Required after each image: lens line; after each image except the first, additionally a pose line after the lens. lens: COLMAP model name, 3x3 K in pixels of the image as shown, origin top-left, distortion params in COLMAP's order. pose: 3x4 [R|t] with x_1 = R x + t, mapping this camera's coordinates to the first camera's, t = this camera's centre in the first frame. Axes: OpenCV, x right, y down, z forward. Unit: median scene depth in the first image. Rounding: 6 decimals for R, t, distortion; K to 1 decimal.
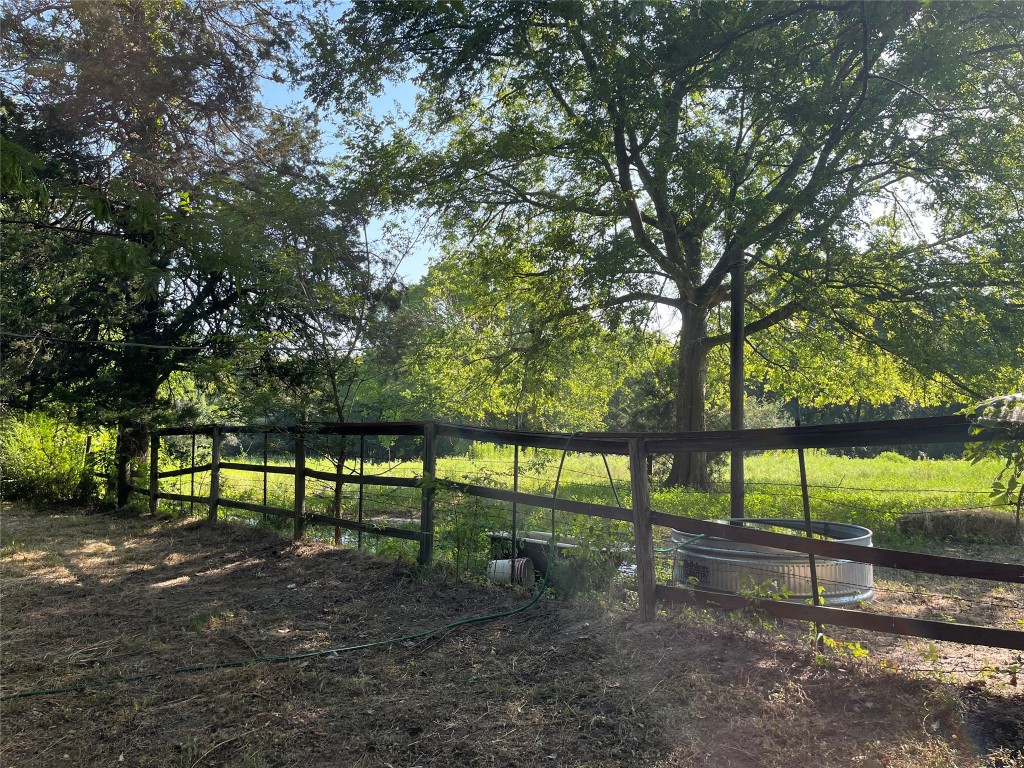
lens RADIAL K [[784.8, 0, 516.2], [0, 784.8, 380.2], [0, 0, 1]] dist [0.129479, -0.180874]
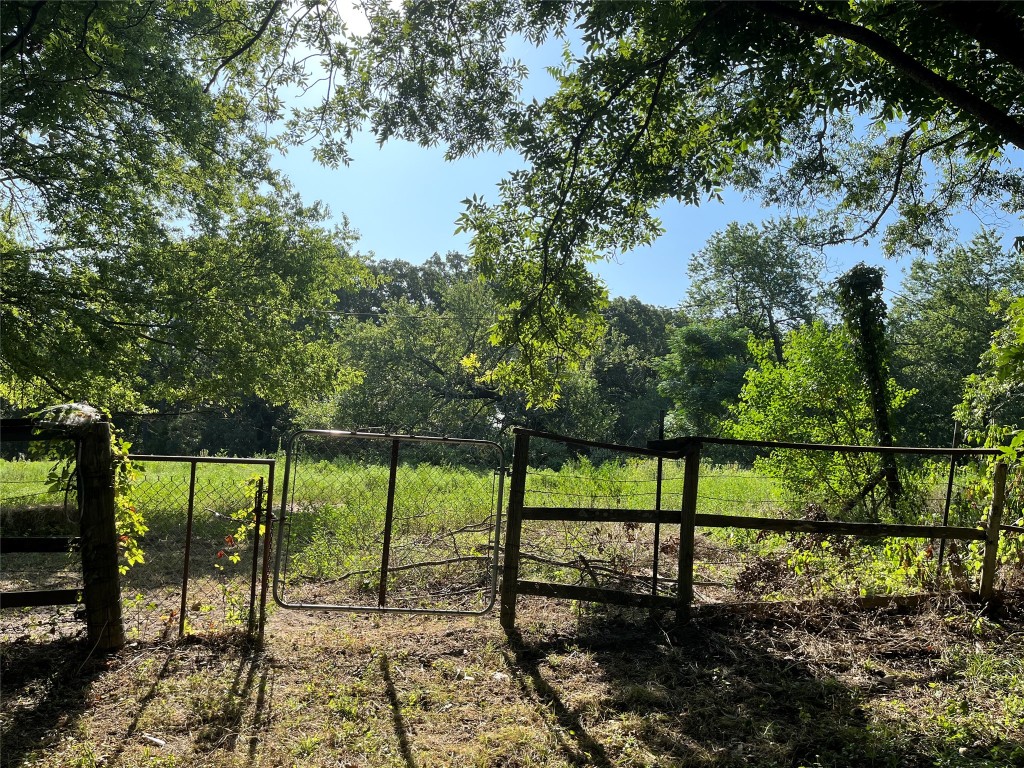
lens RADIAL K [[784.8, 0, 516.2], [0, 784.8, 380.2], [0, 0, 1]] dist [0.129479, -0.180874]
pose [[0.527676, 0.069725, 0.846579, -0.051951], [-0.067842, 0.996901, -0.039819, -0.009442], [-0.846732, -0.036422, 0.530771, -0.157183]]
